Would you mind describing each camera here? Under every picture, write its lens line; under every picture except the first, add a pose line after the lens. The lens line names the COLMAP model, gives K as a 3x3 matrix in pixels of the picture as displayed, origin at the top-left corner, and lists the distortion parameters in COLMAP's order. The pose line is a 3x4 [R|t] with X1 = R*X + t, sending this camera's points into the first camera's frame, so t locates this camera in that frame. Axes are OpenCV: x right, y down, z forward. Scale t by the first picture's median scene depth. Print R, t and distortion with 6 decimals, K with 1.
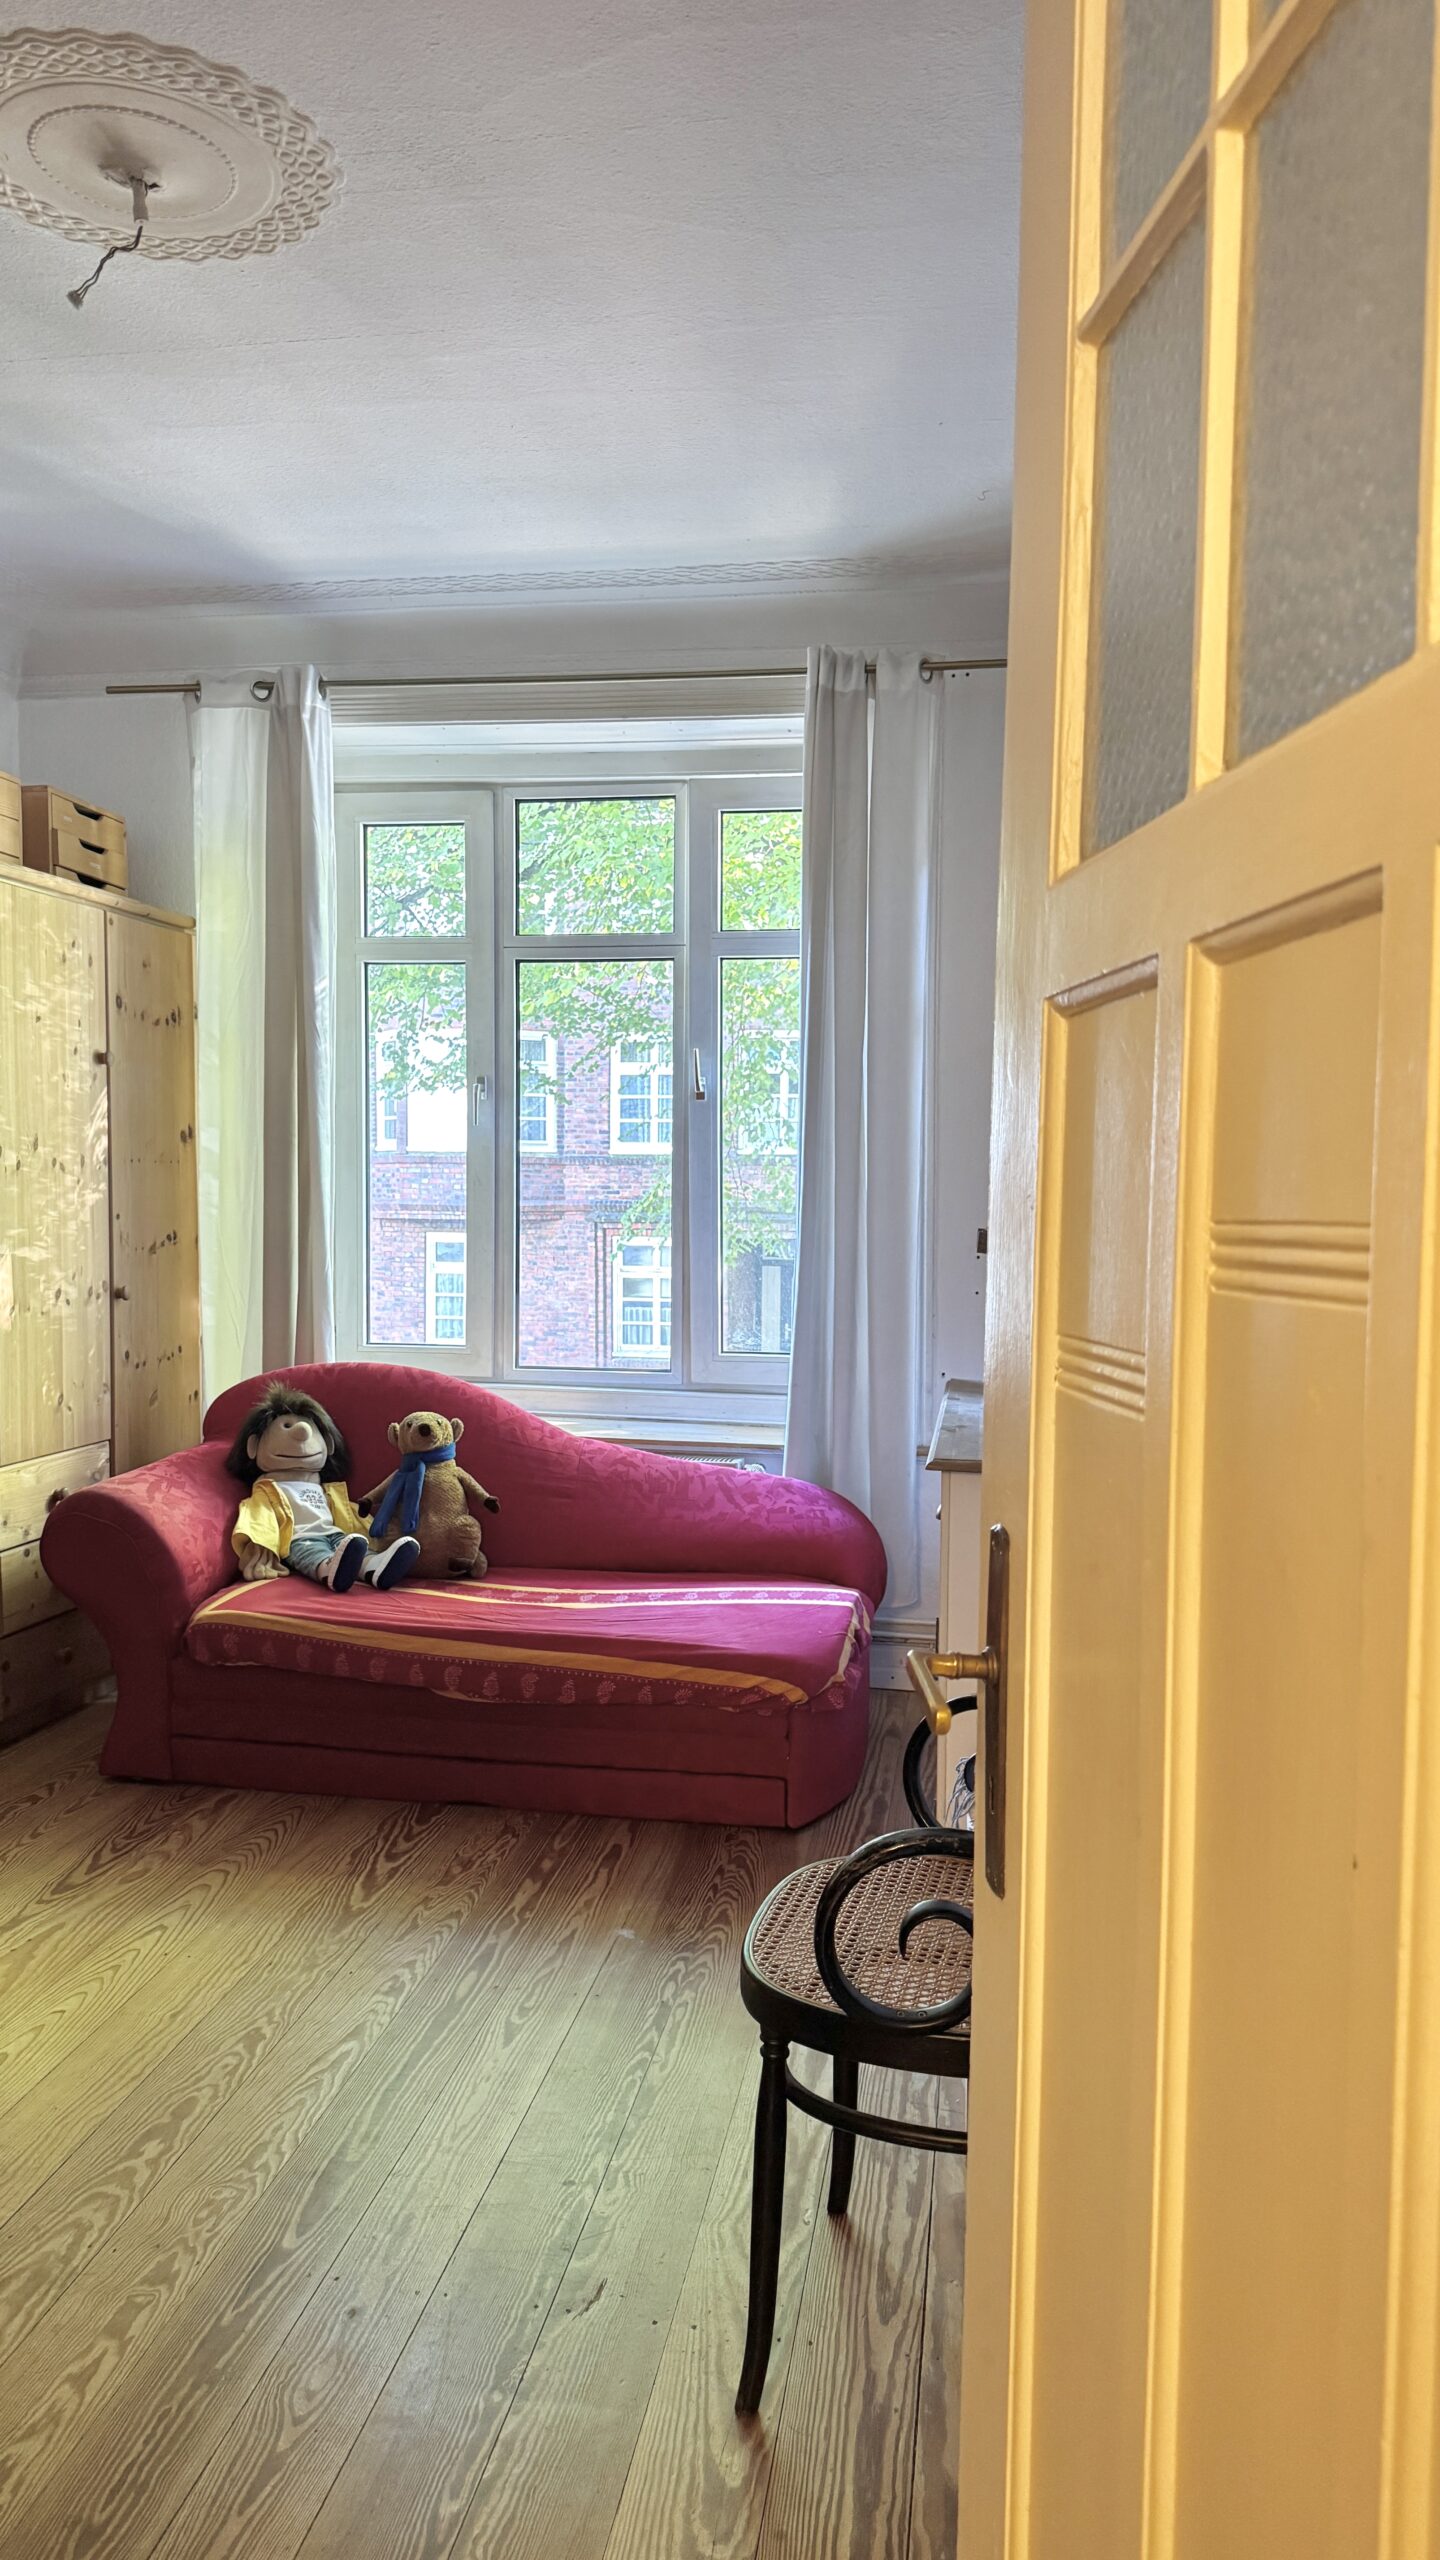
lens RADIAL K [[1762.3, 0, 743.6], [0, 1762.3, 1304.5], [0, 0, 1]] dist [0.070188, -0.083462]
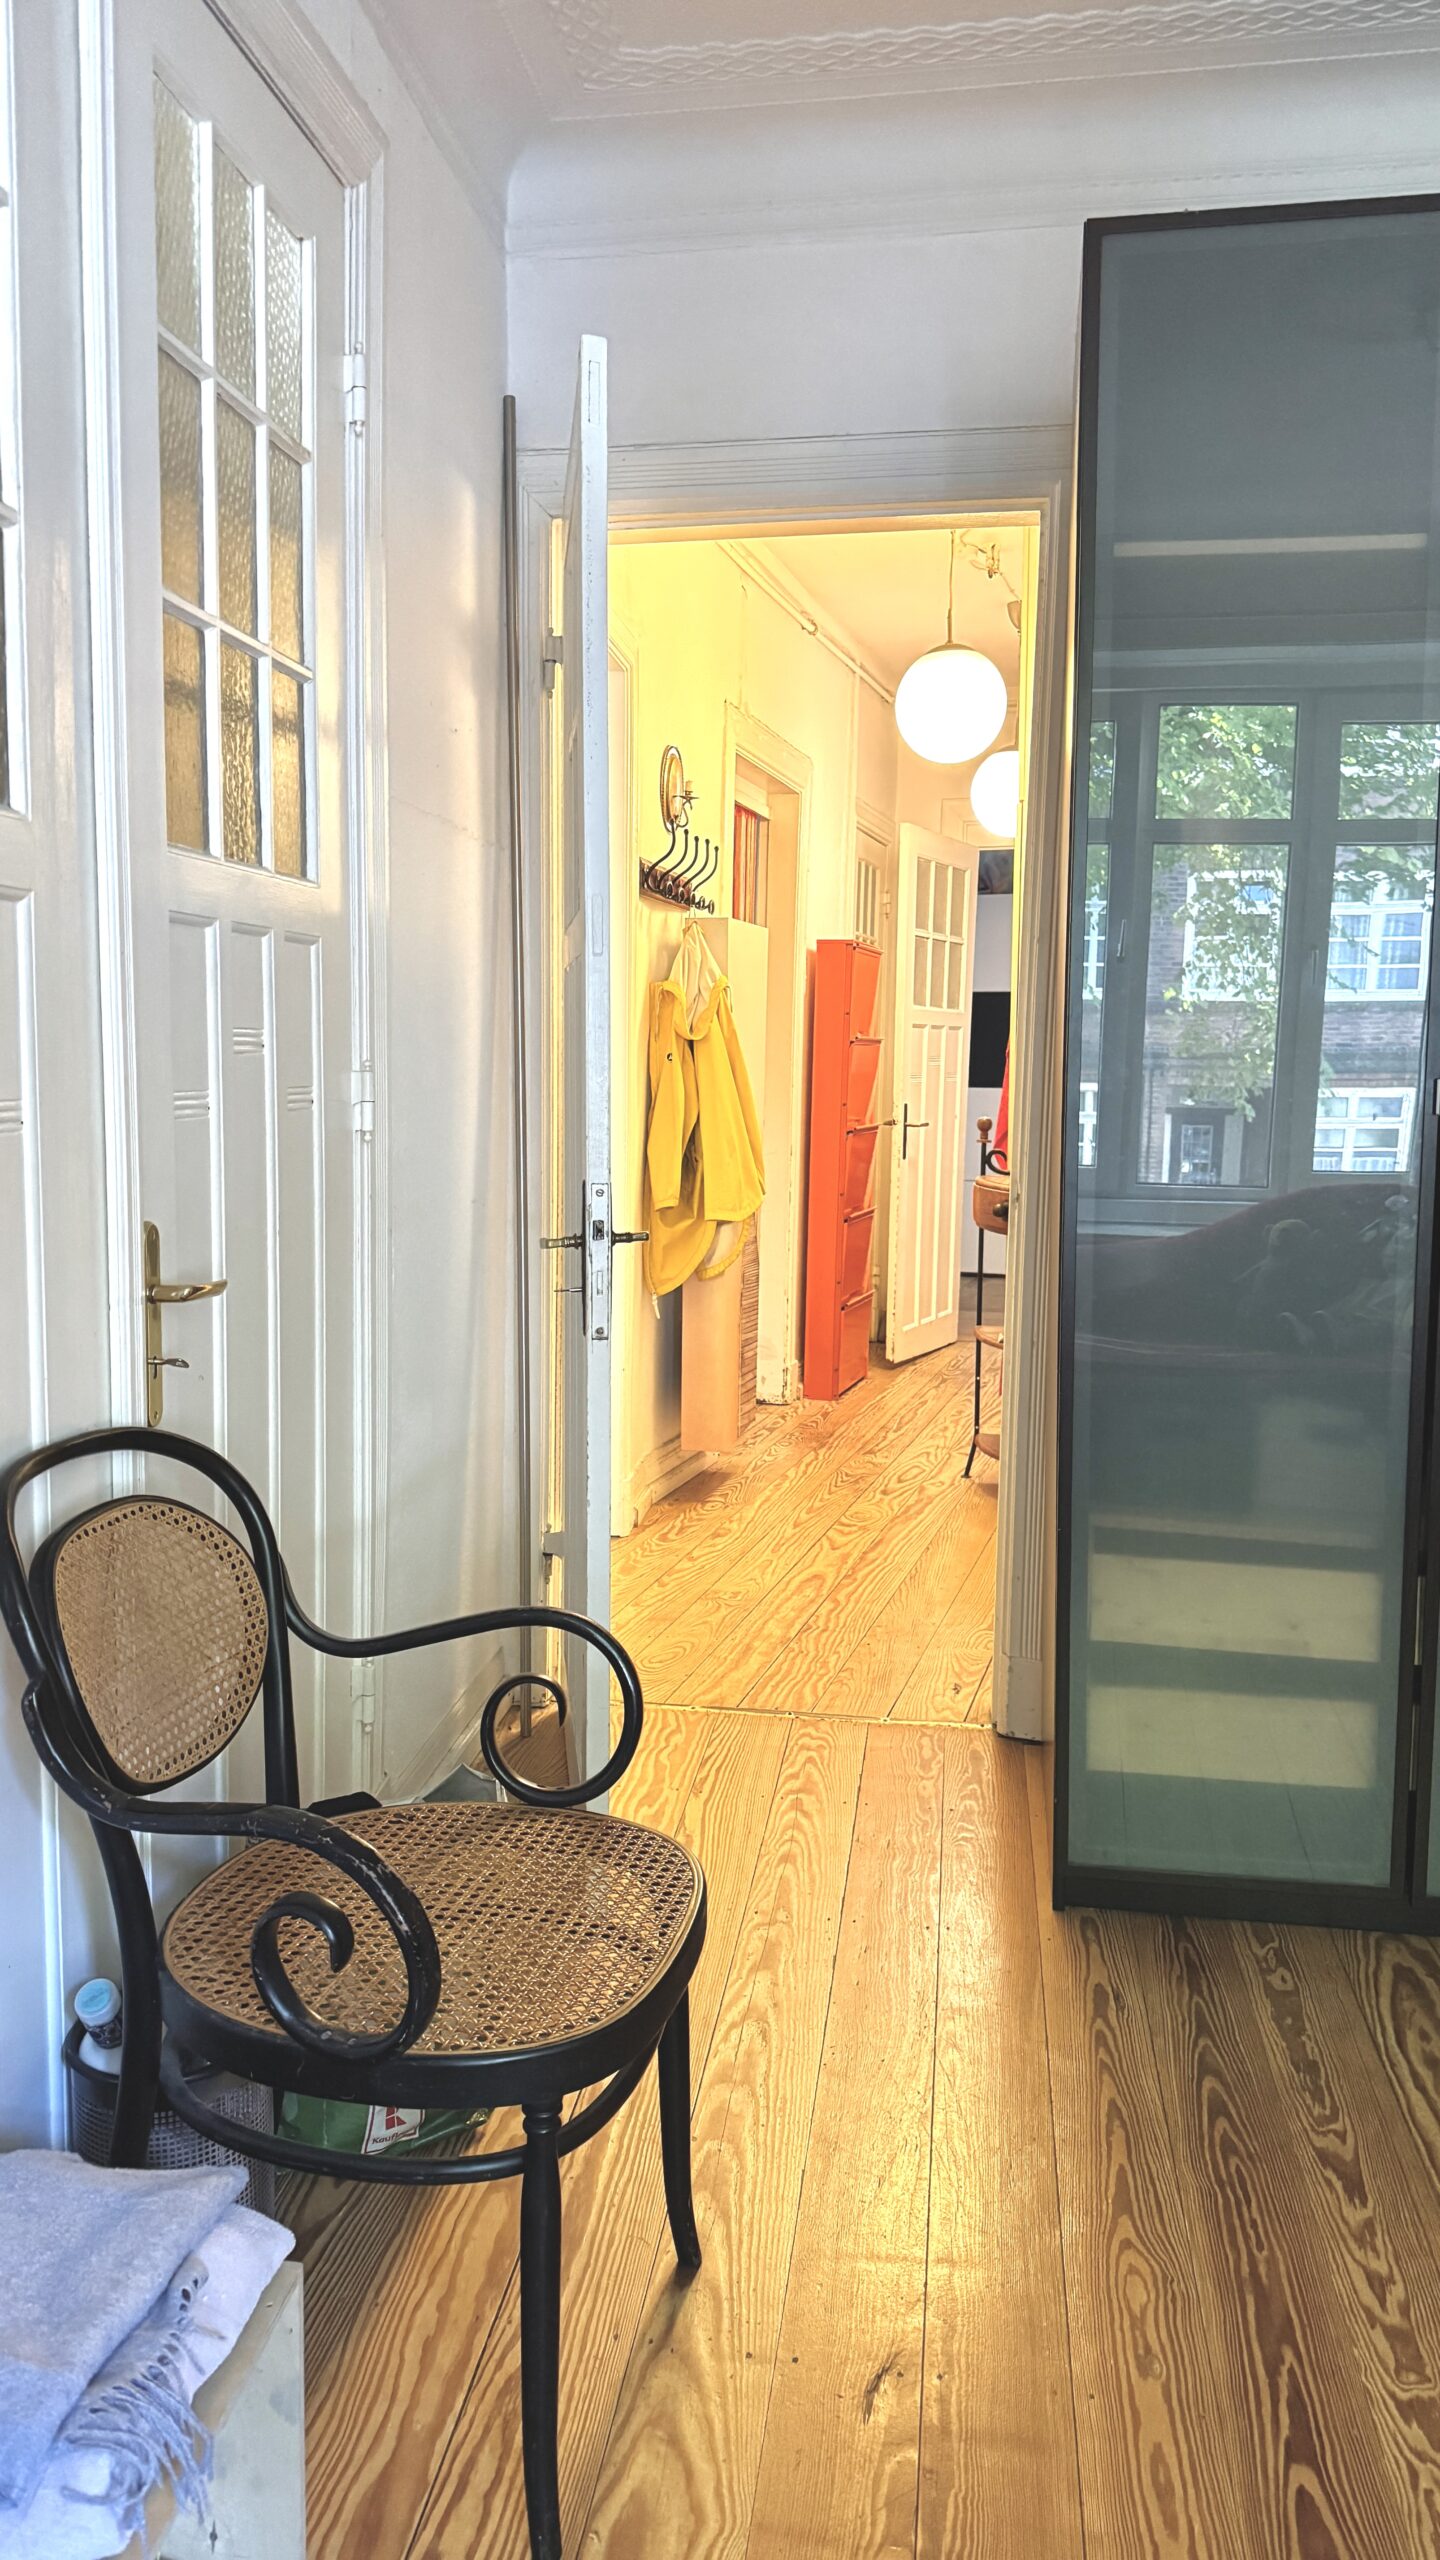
lens RADIAL K [[1798.2, 0, 713.2], [0, 1798.2, 1266.7], [0, 0, 1]] dist [0.078364, -0.106080]
pose [[-0.999711, -0.023988, -0.001779, 0.001498], [-0.023901, 0.982301, 0.185778, -0.047974], [-0.002709, 0.185767, -0.982590, 0.804063]]
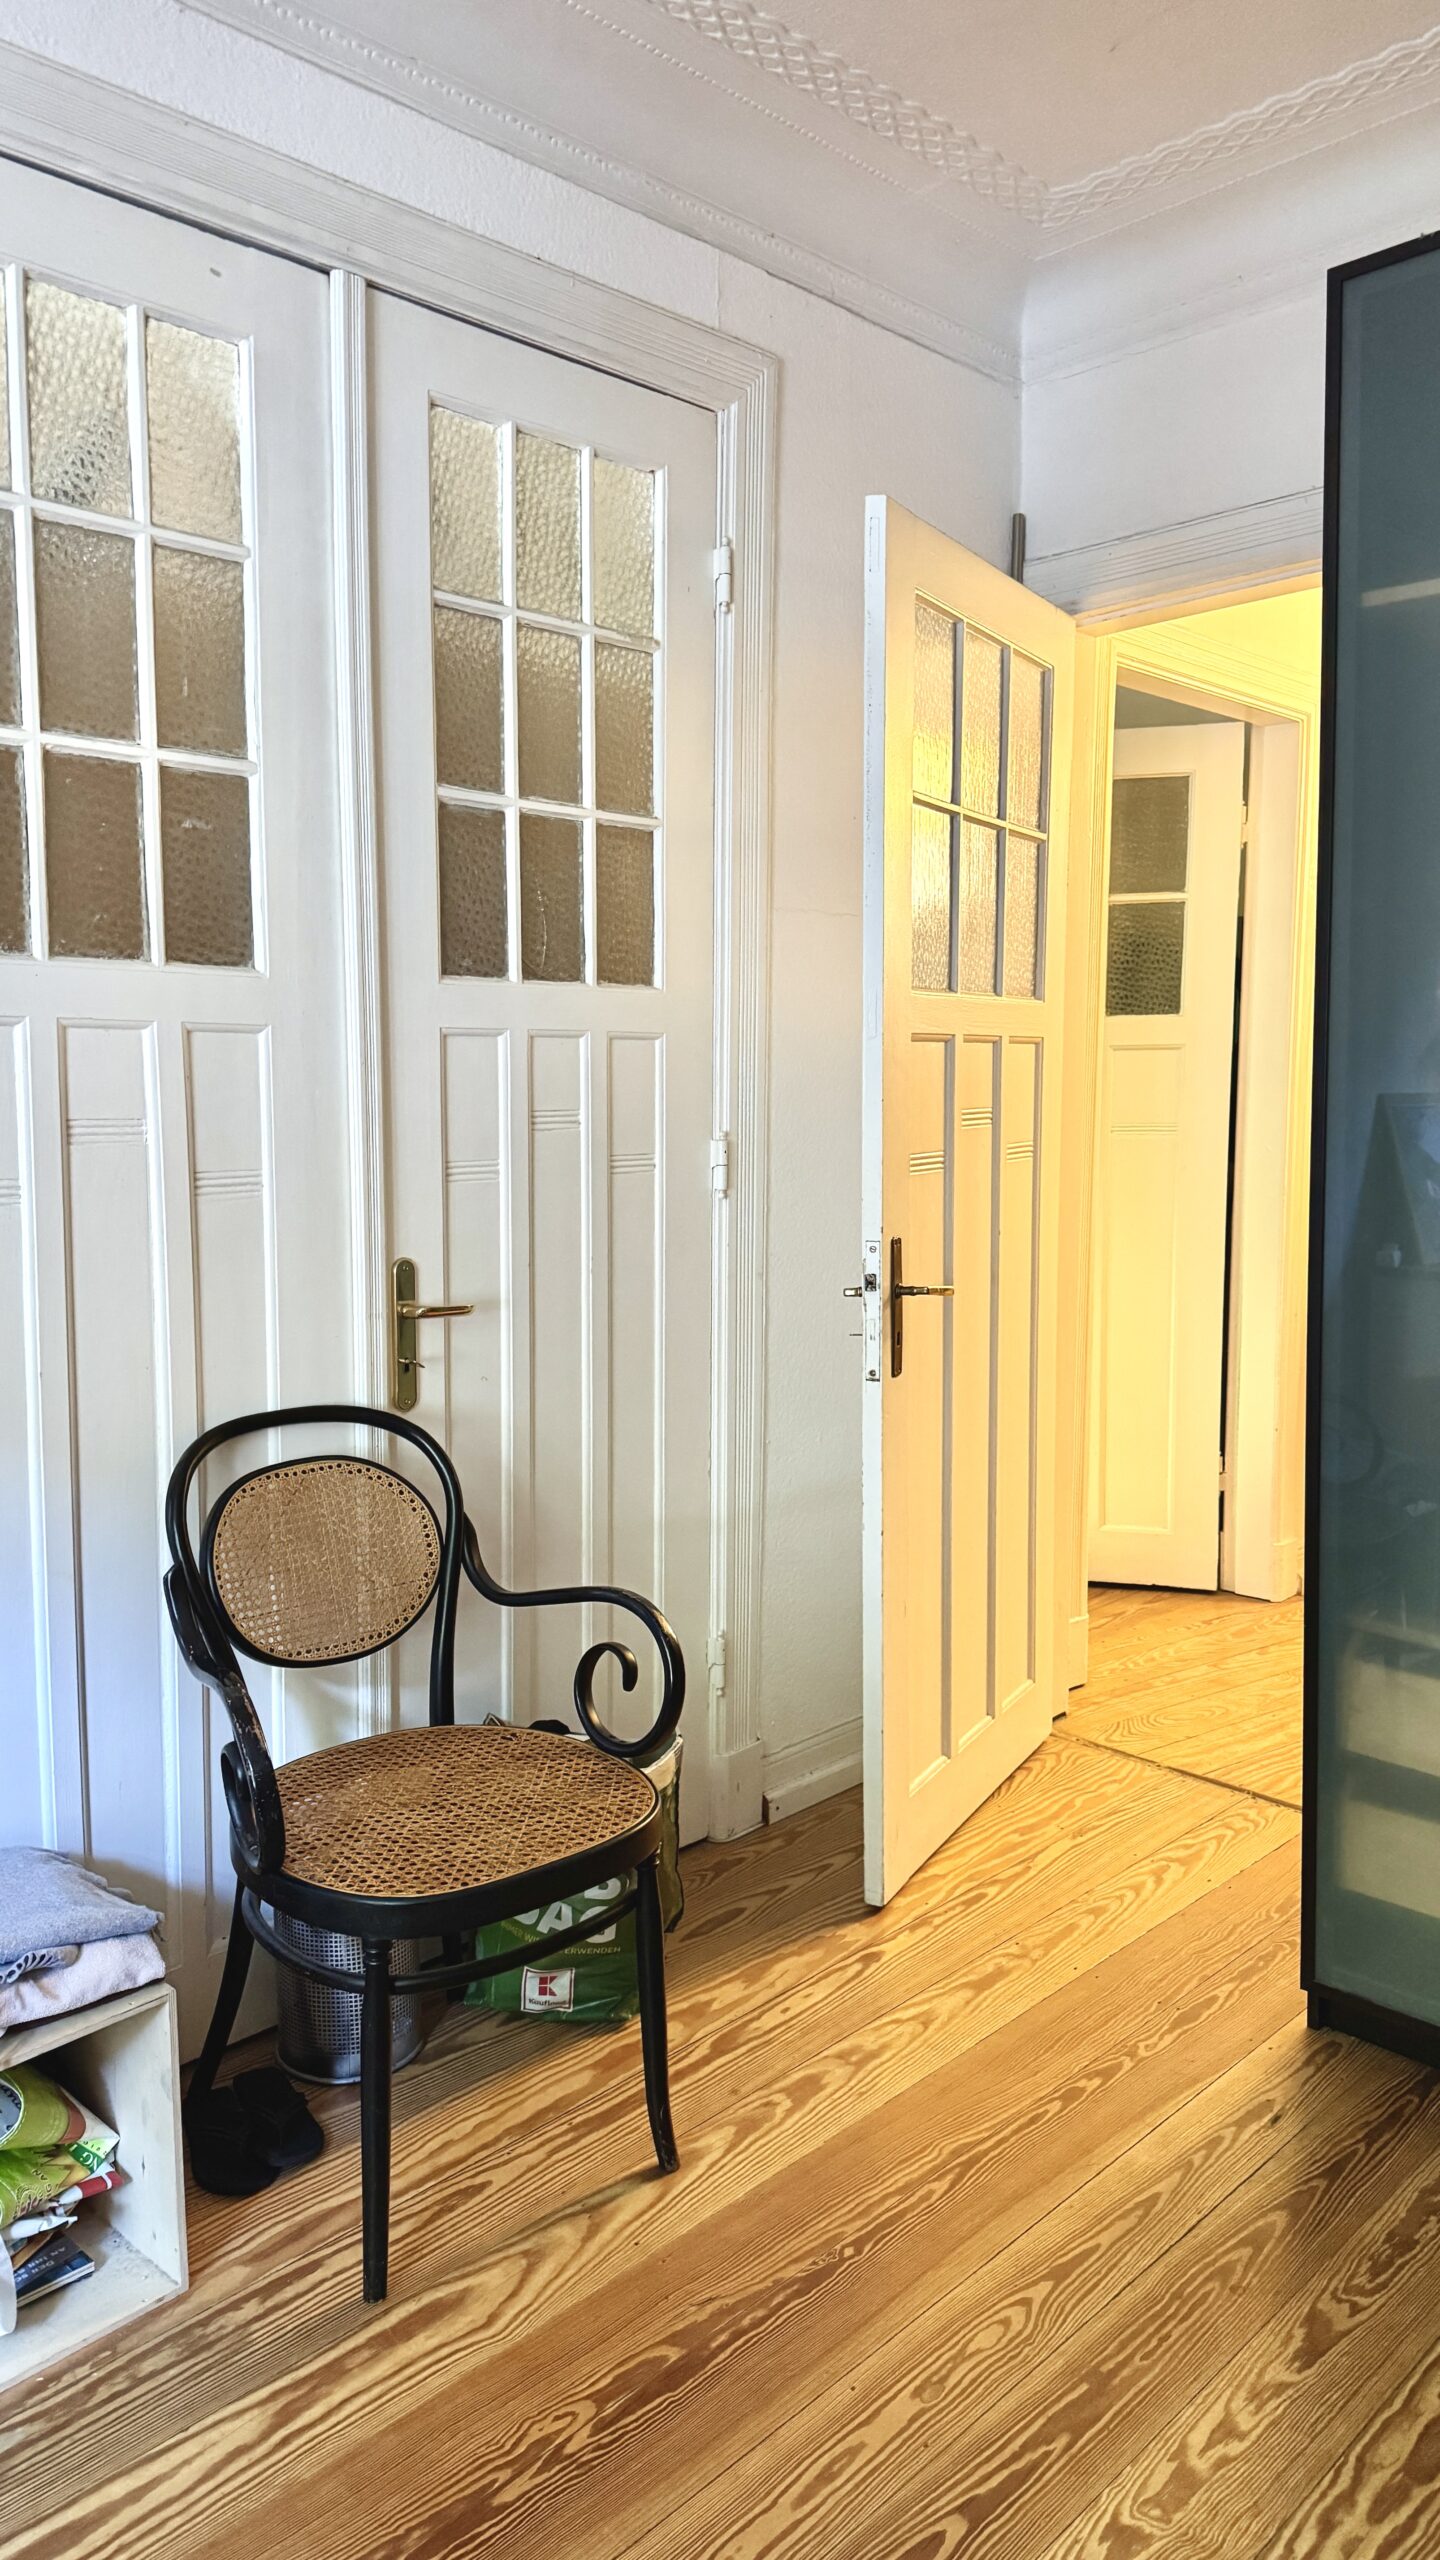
lens RADIAL K [[1798.2, 0, 713.2], [0, 1798.2, 1266.7], [0, 0, 1]] dist [0.078364, -0.106080]
pose [[-0.805315, -0.072632, 0.588381, -0.286116], [0.030664, 0.986035, 0.163691, -0.063623], [-0.592053, 0.149865, -0.791842, 0.777766]]
